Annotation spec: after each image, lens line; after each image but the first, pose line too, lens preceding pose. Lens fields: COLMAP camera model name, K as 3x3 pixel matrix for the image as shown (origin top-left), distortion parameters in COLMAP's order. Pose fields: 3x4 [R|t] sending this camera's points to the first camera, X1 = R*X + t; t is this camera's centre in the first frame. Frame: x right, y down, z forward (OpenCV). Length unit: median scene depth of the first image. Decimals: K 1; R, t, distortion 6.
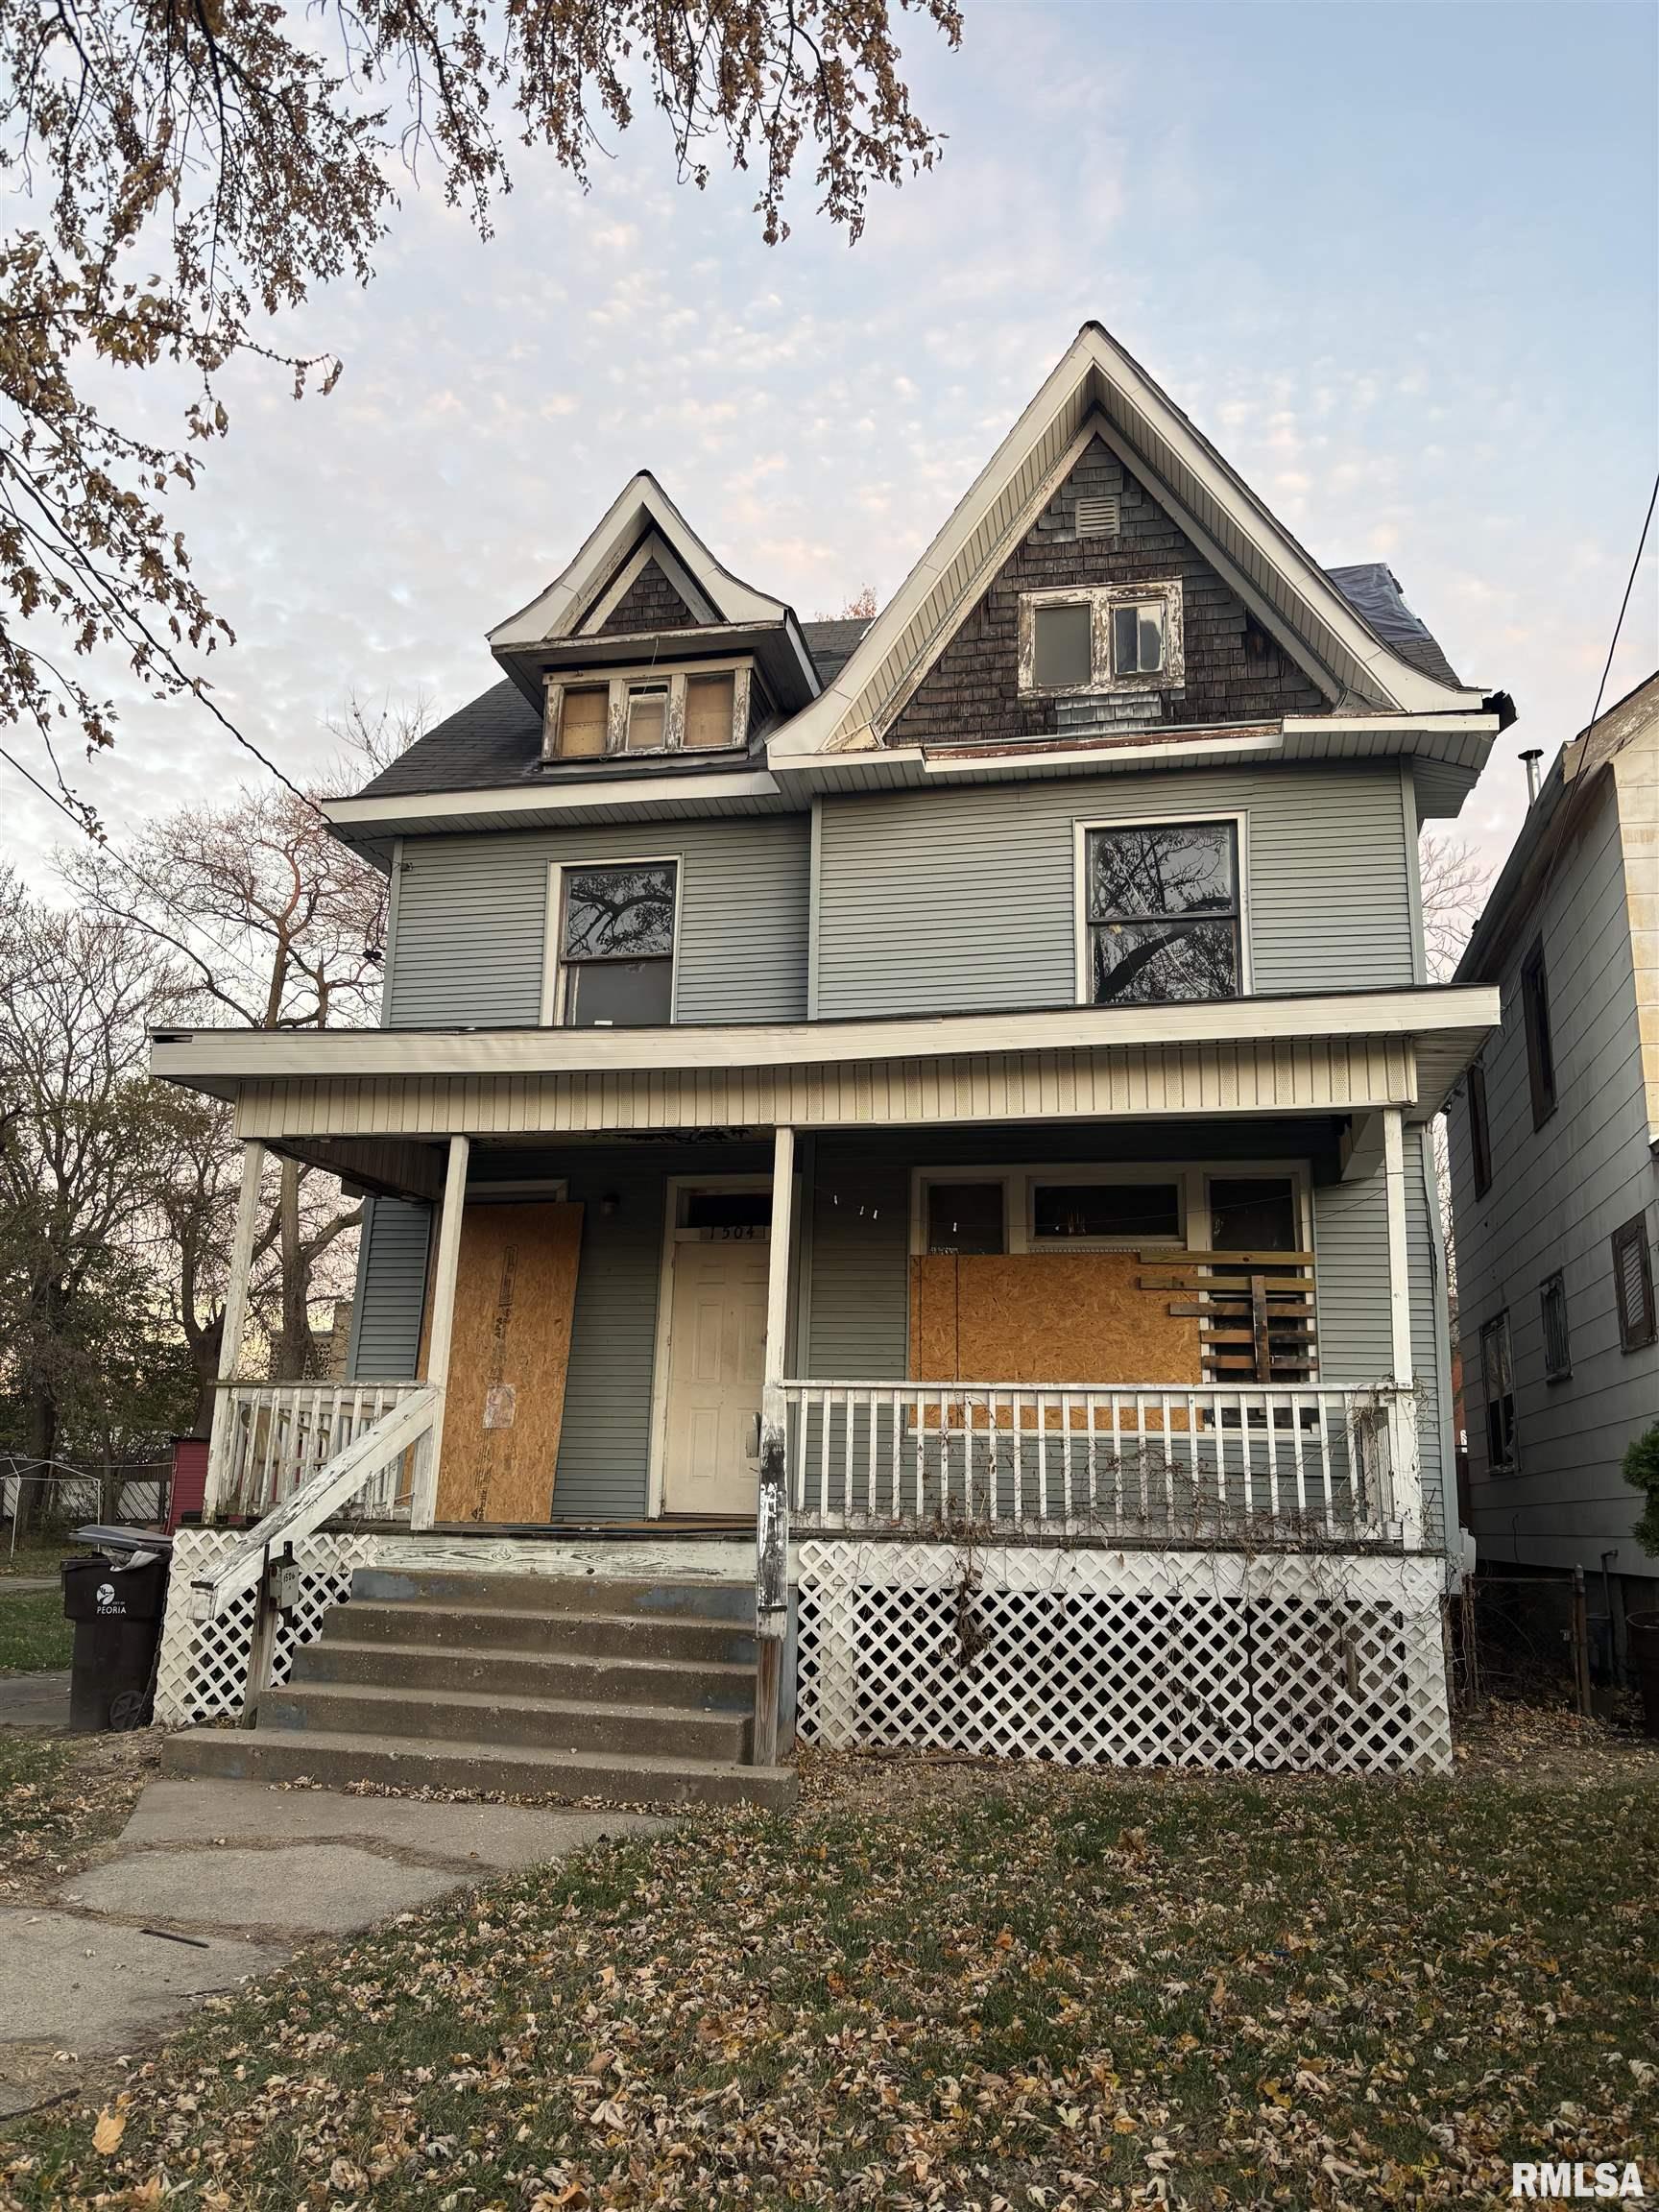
lens RADIAL K [[1686.2, 0, 829.6], [0, 1686.2, 1098.3], [0, 0, 1]] dist [-0.002981, -0.002128]
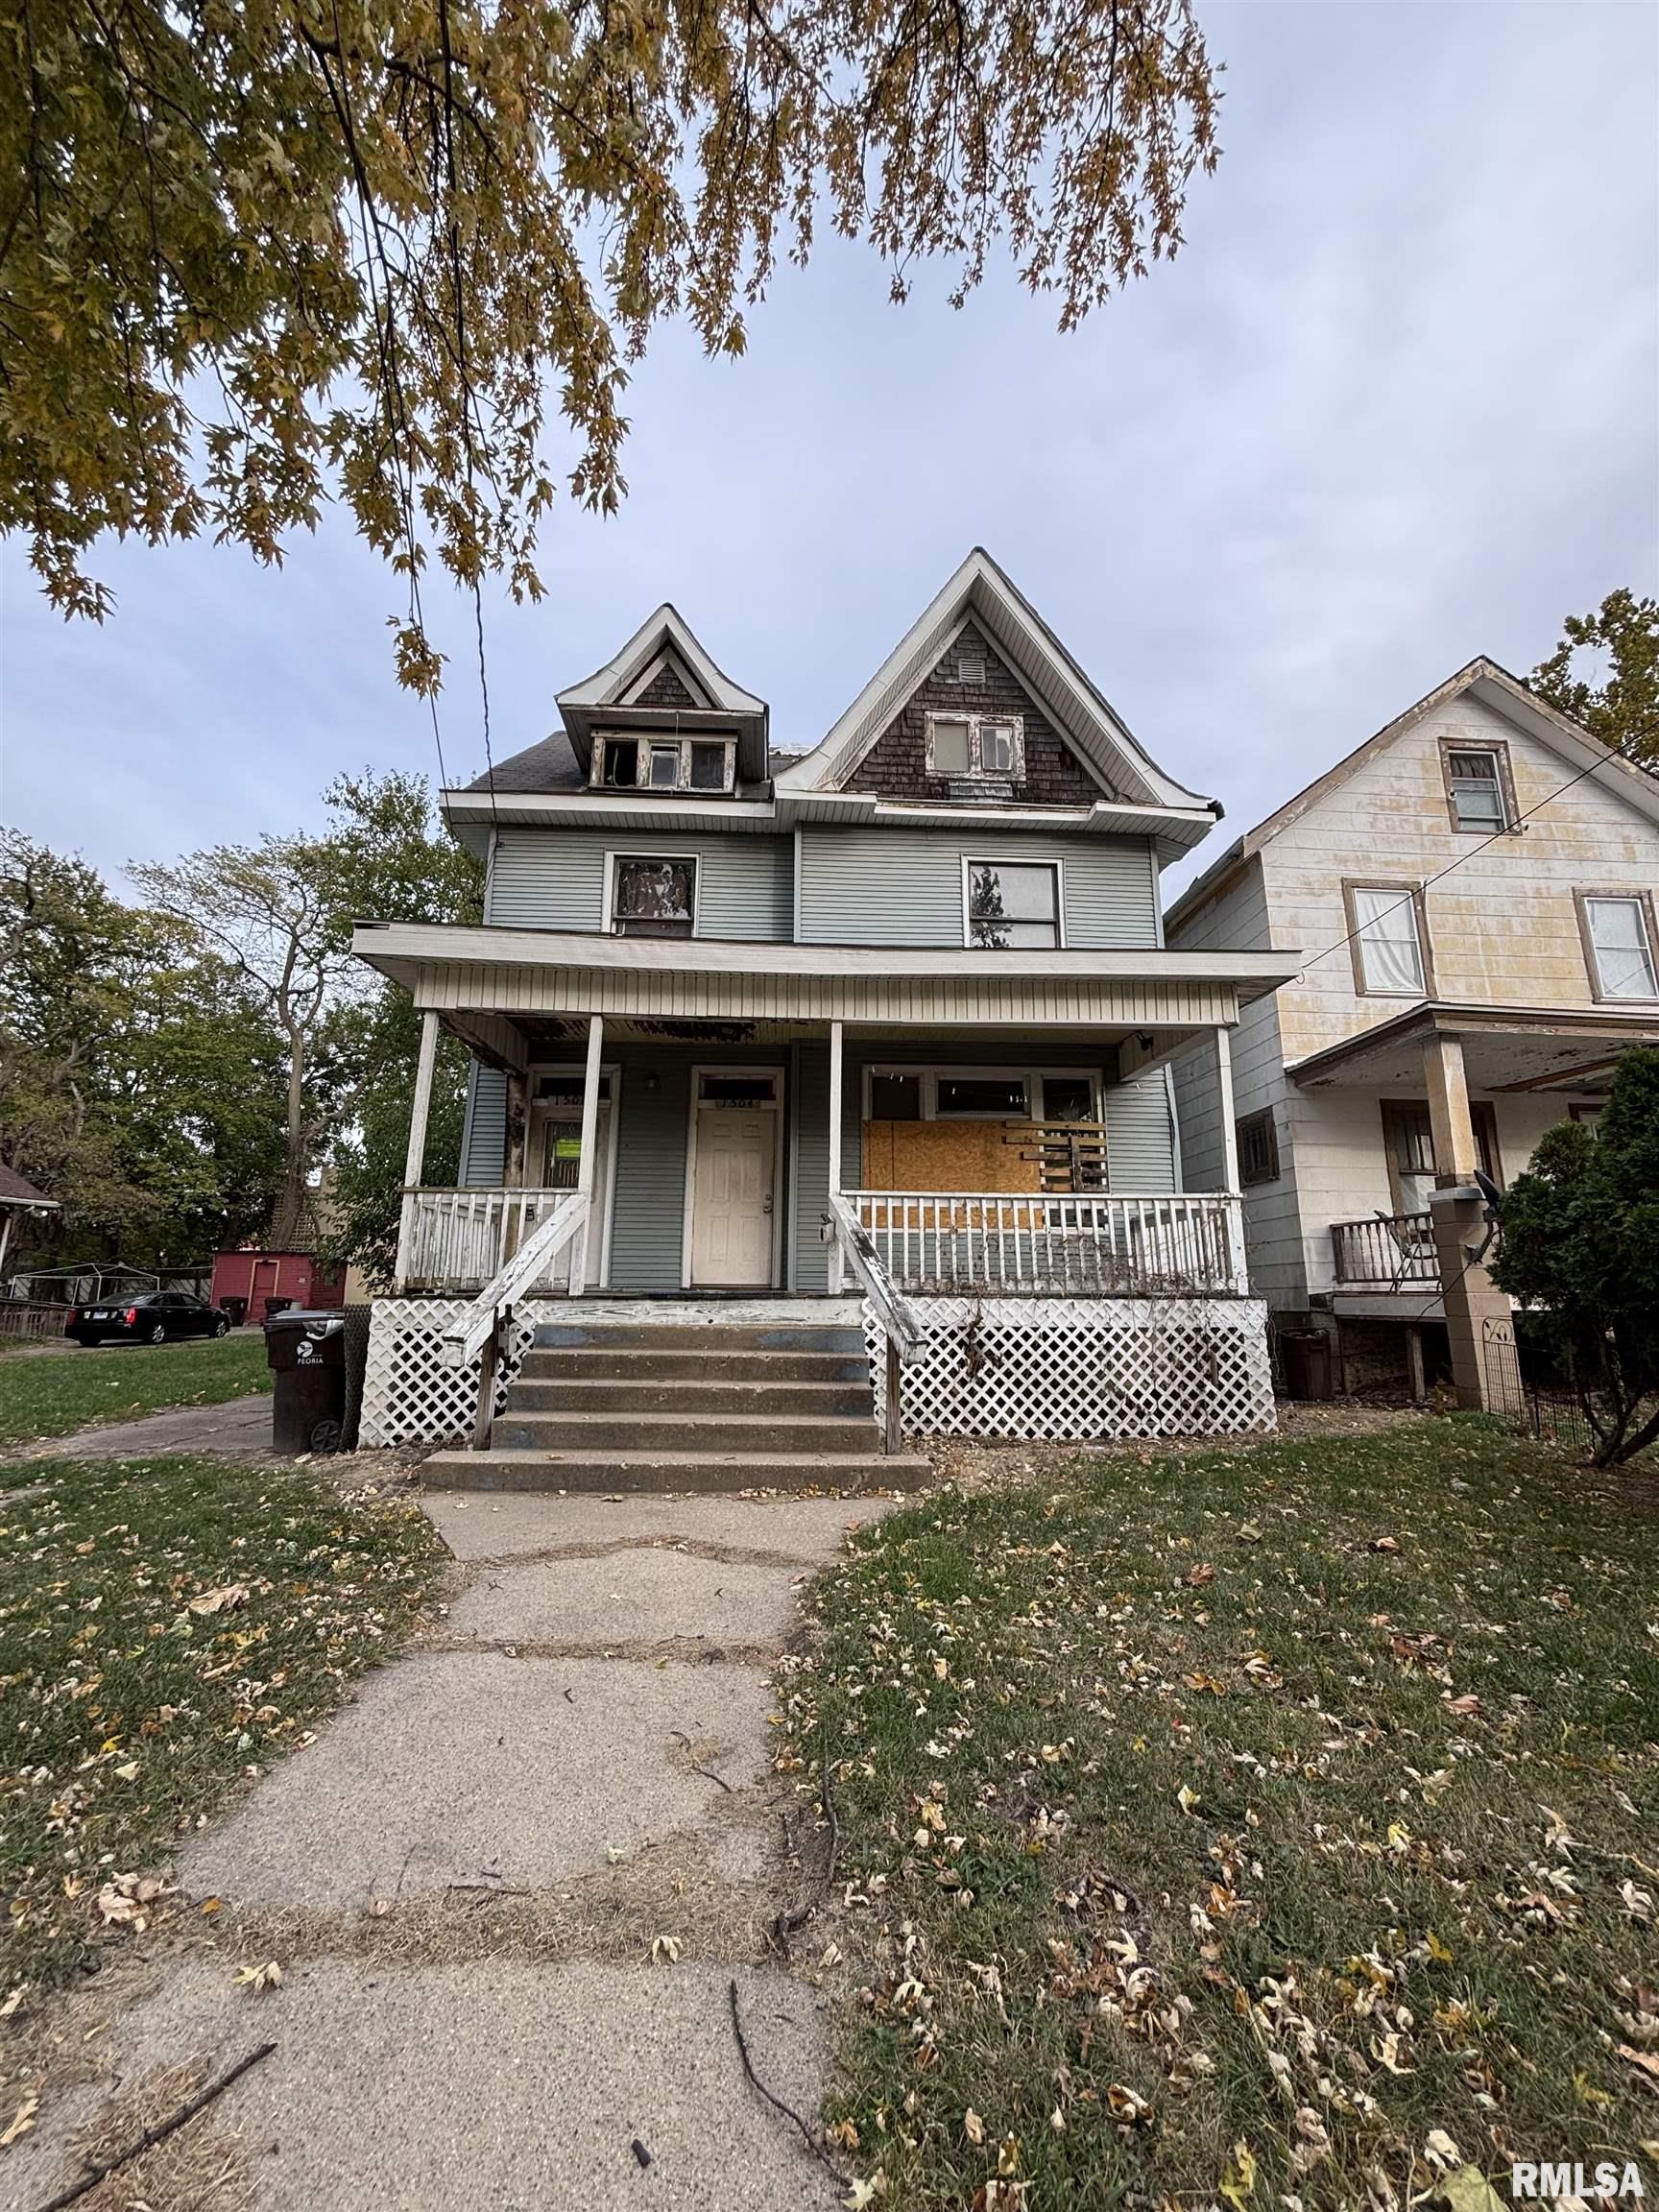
lens RADIAL K [[891.4, 0, 833.7], [0, 891.4, 1113.1], [0, 0, 1]] dist [-0.003589, 0.000756]
pose [[0.964300, 0.036170, 0.262332, -0.206297], [-0.047584, 0.998171, 0.037287, 0.061591], [-0.260504, -0.048438, 0.964257, 0.220146]]
